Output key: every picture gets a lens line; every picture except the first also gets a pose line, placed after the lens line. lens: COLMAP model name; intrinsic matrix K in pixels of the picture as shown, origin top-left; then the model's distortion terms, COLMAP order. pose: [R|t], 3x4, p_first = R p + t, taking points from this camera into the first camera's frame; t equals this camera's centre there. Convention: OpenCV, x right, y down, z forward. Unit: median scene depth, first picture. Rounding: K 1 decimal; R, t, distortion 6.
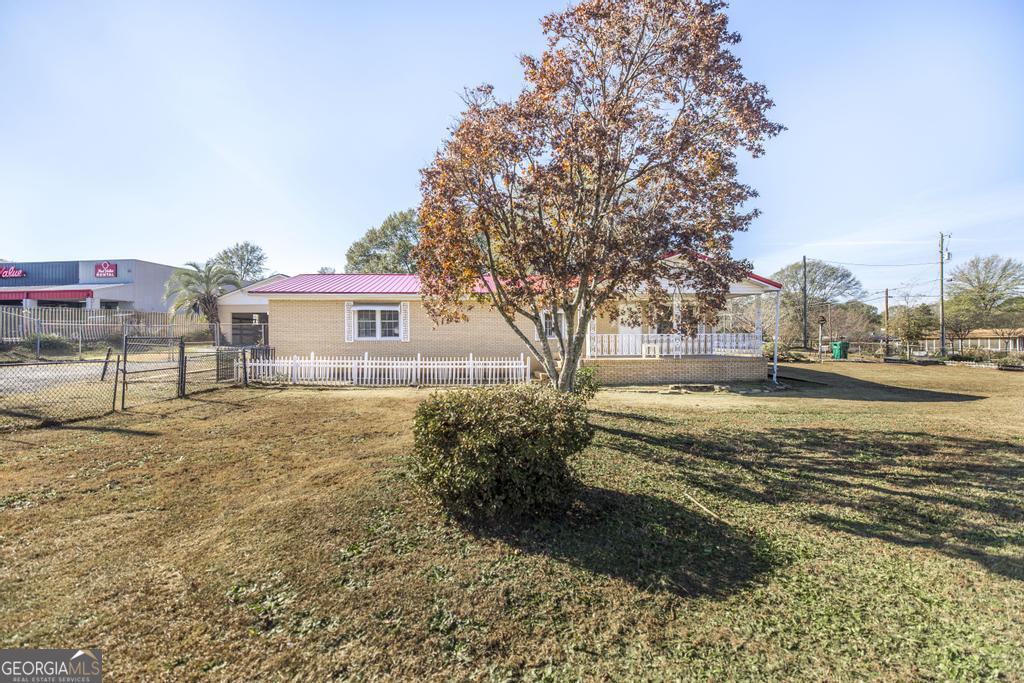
lens RADIAL K [[433.0, 0, 519.3], [0, 433.0, 345.1], [0, 0, 1]] dist [0.003043, -0.001625]
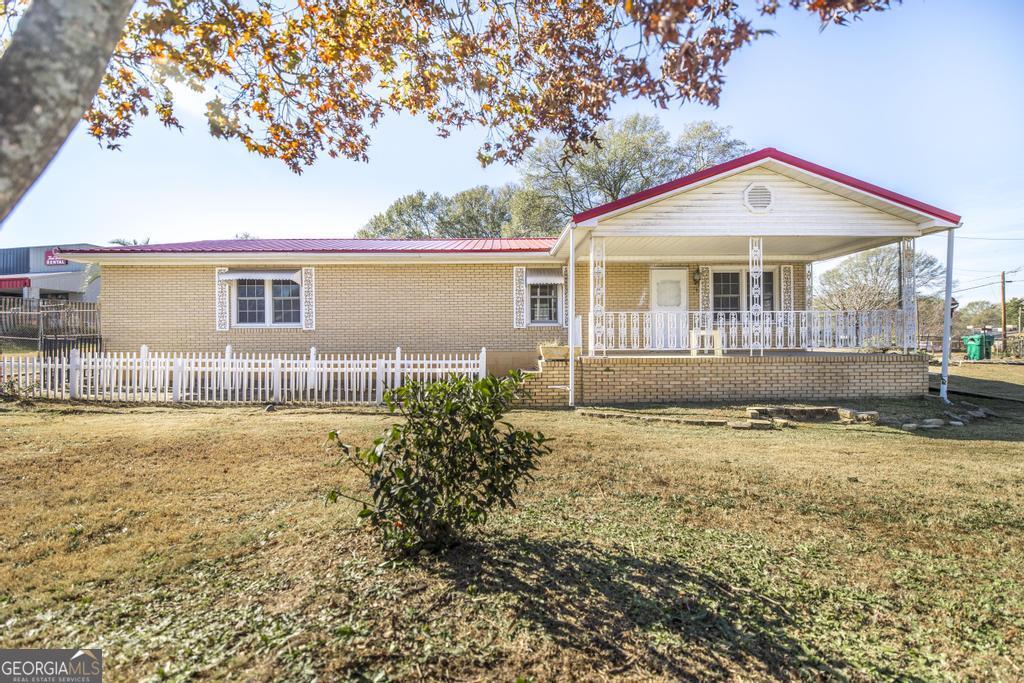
lens RADIAL K [[457.2, 0, 528.0], [0, 457.2, 345.9], [0, 0, 1]] dist [0.001305, 0.000039]
pose [[0.998646, 0.000680, -0.052025, 0.090724], [-0.000758, 0.999999, -0.001488, 0.015977], [0.052024, 0.001525, 0.998645, 0.344661]]
